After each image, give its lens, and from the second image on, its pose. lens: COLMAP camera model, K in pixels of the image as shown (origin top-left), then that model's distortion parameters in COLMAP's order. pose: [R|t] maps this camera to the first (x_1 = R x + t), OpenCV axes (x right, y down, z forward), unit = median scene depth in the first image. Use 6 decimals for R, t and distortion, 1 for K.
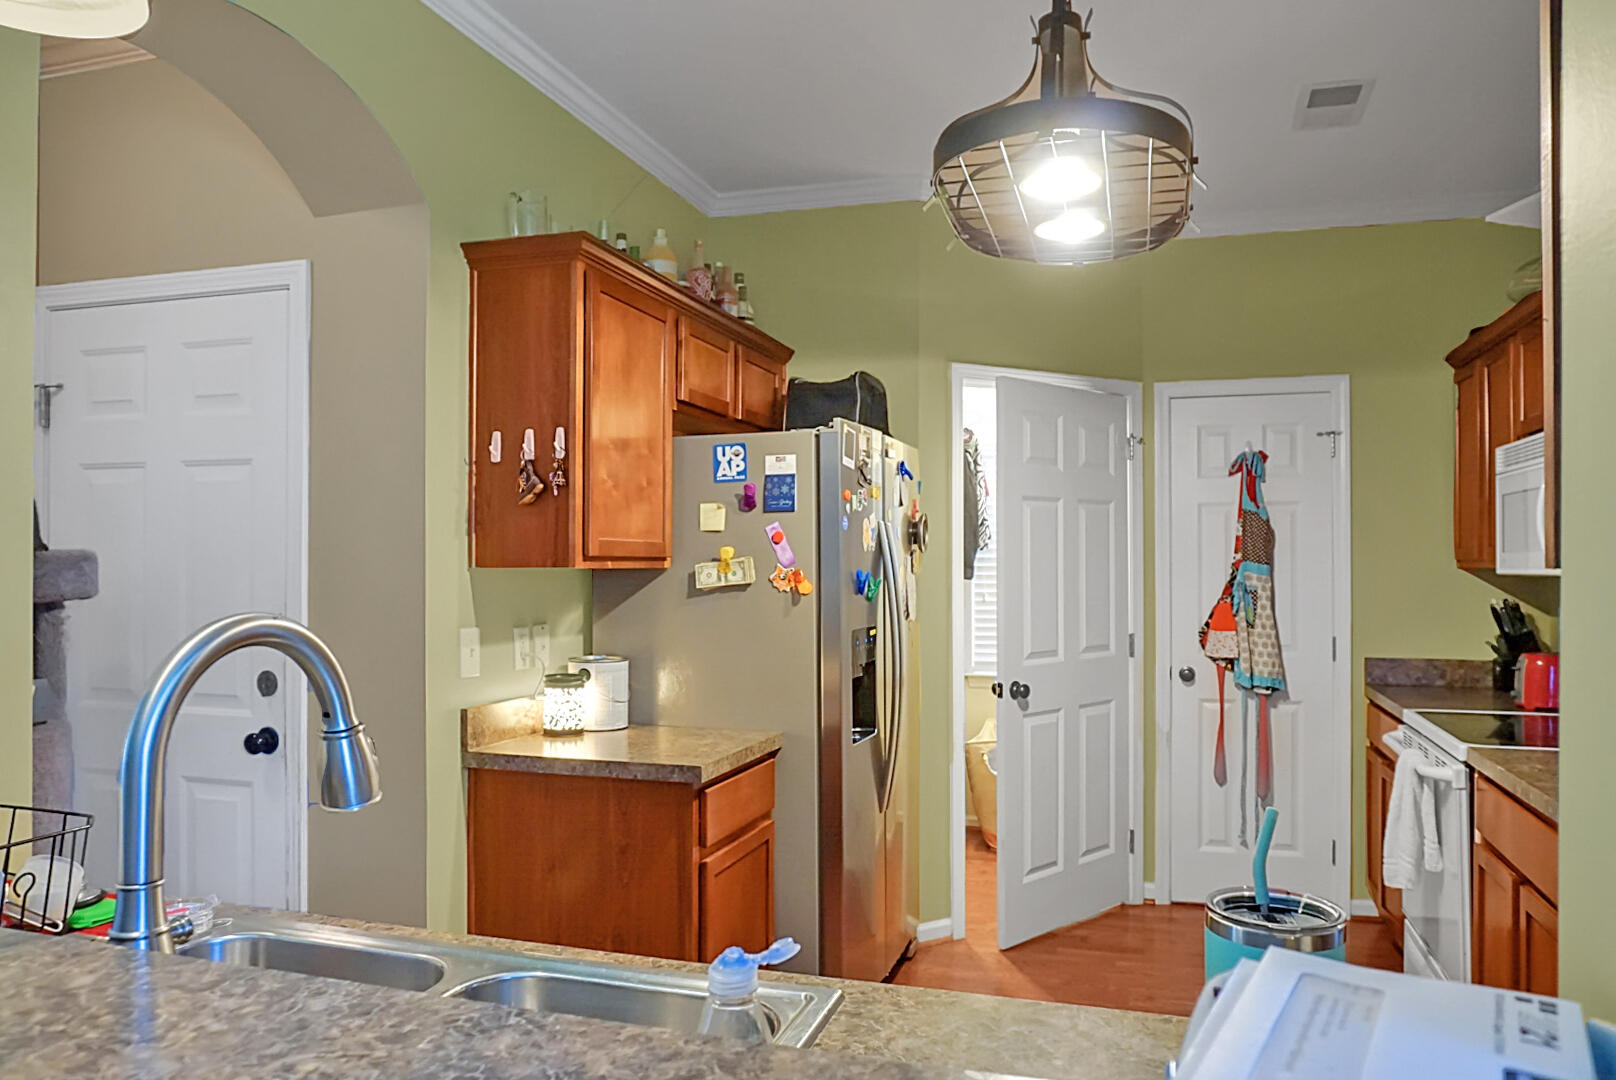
lens RADIAL K [[1106.9, 0, 806.2], [0, 1106.9, 549.5], [0, 0, 1]] dist [-0.054297, 0.028901]
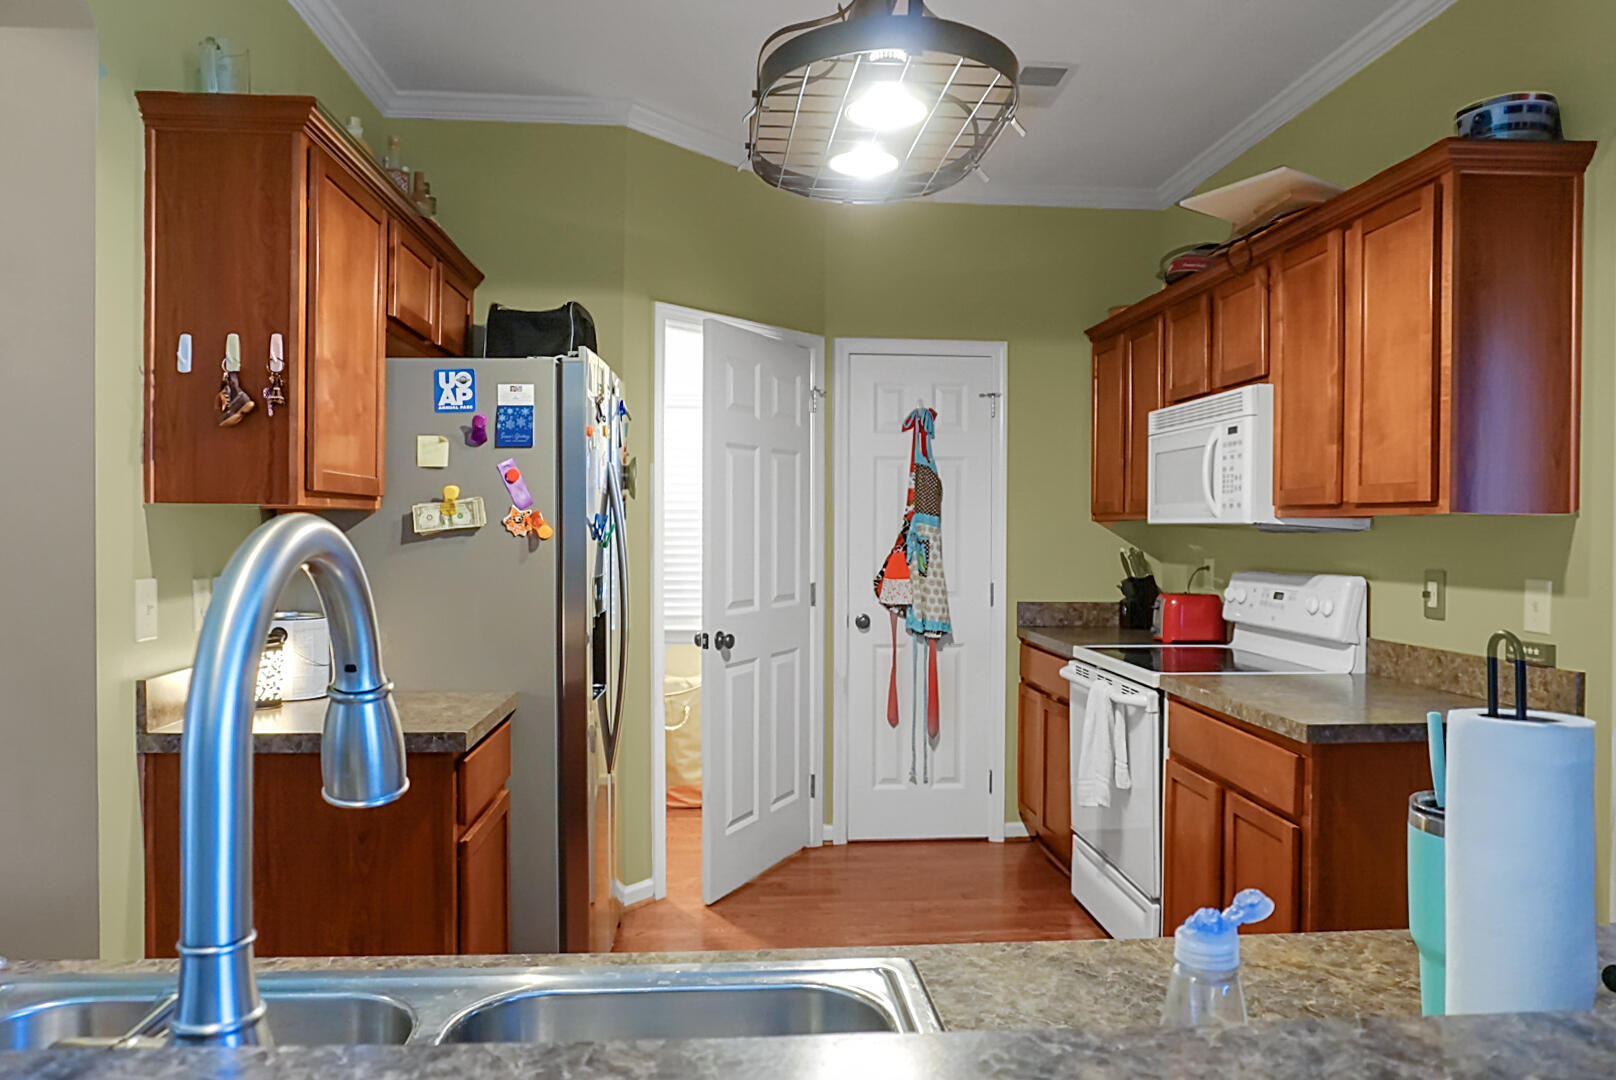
lens RADIAL K [[1106.9, 0, 807.4], [0, 1106.9, 534.2], [0, 0, 1]] dist [-0.054297, 0.028901]
pose [[0.928469, 0.002412, 0.371402, -0.128439], [-0.010919, 0.999724, 0.020806, 0.014353], [-0.371249, -0.023374, 0.928239, 0.074235]]
